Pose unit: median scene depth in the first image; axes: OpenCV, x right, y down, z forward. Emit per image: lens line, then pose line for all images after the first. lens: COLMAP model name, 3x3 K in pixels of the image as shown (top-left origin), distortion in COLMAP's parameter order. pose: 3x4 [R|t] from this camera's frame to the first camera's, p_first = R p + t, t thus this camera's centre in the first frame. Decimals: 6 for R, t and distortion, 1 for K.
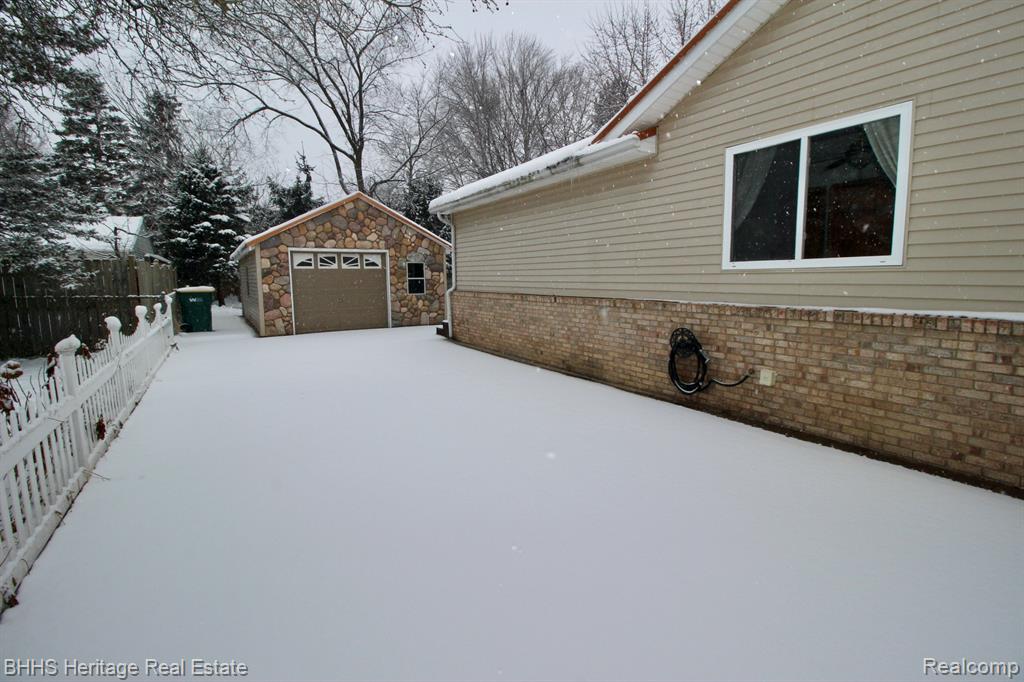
lens RADIAL K [[473.7, 0, 512.1], [0, 473.7, 339.7], [0, 0, 1]] dist [-0.012845, -0.000782]
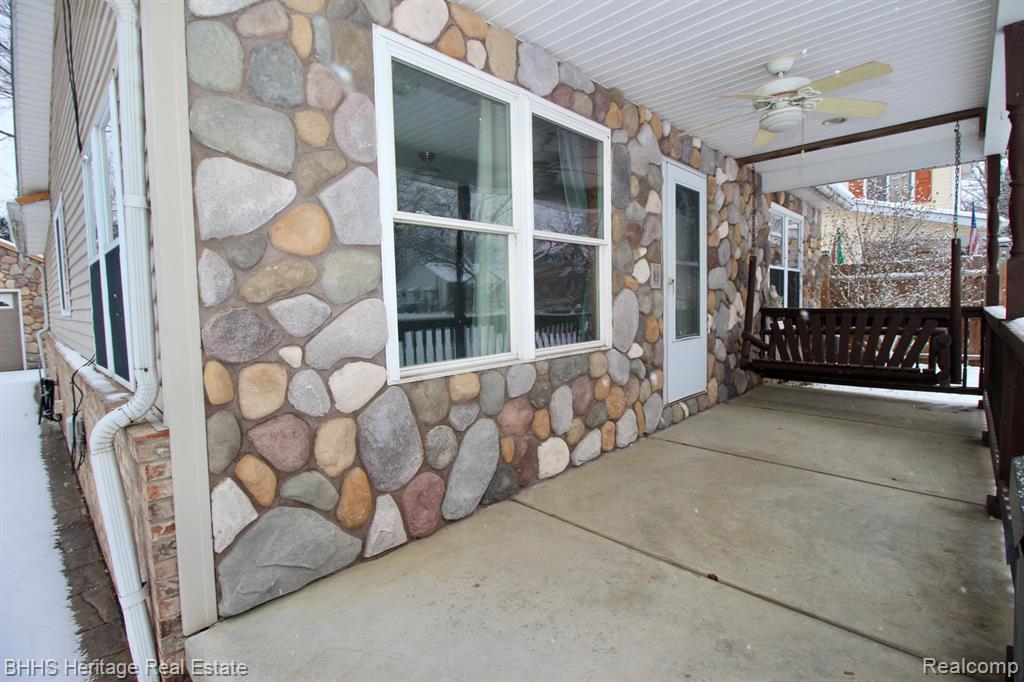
lens RADIAL K [[473.7, 0, 511.7], [0, 473.7, 332.8], [0, 0, 1]] dist [-0.012845, -0.000782]
pose [[0.968680, -0.028565, 0.246663, 0.334893], [0.046748, 0.996577, -0.068176, 0.007065], [-0.243871, 0.077572, 0.966700, -0.107591]]
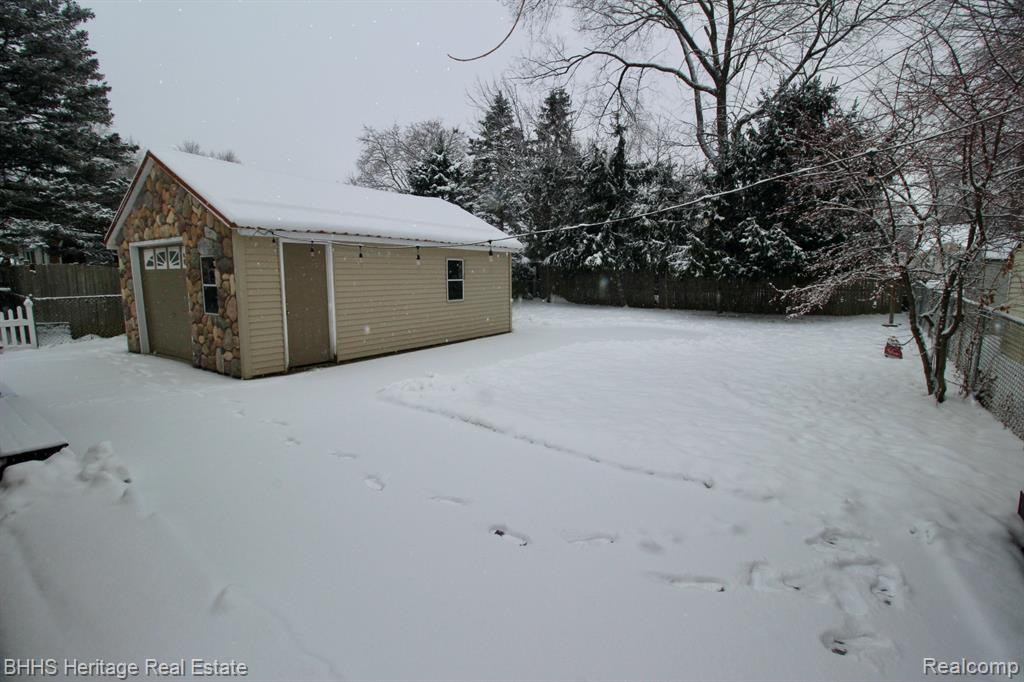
lens RADIAL K [[473.7, 0, 509.3], [0, 473.7, 336.1], [0, 0, 1]] dist [-0.012845, -0.000782]
pose [[0.370237, 0.125872, -0.920370, 0.321863], [-0.122127, 0.988773, 0.086099, -0.119329], [0.920874, 0.080525, 0.381453, 0.830425]]
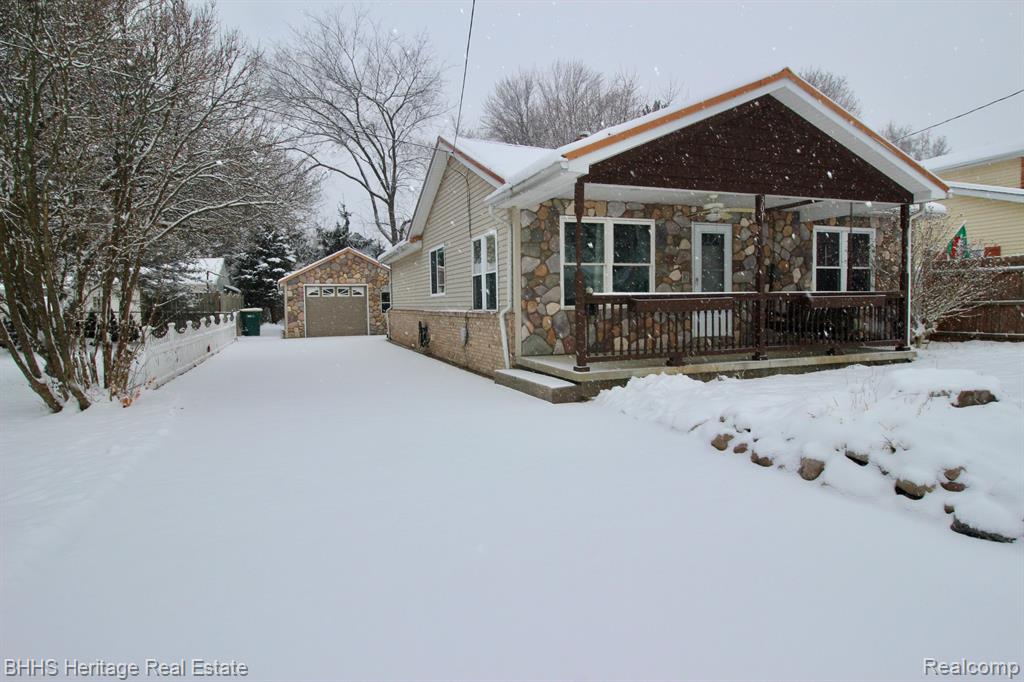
lens RADIAL K [[573.4, 0, 512.1], [0, 573.4, 338.4], [0, 0, 1]] dist [0.001386, 0.000503]
pose [[0.981646, 0.006328, -0.190610, 0.389444], [-0.019722, 0.997459, -0.068459, 0.072650], [0.189692, 0.070961, 0.979276, -0.502710]]
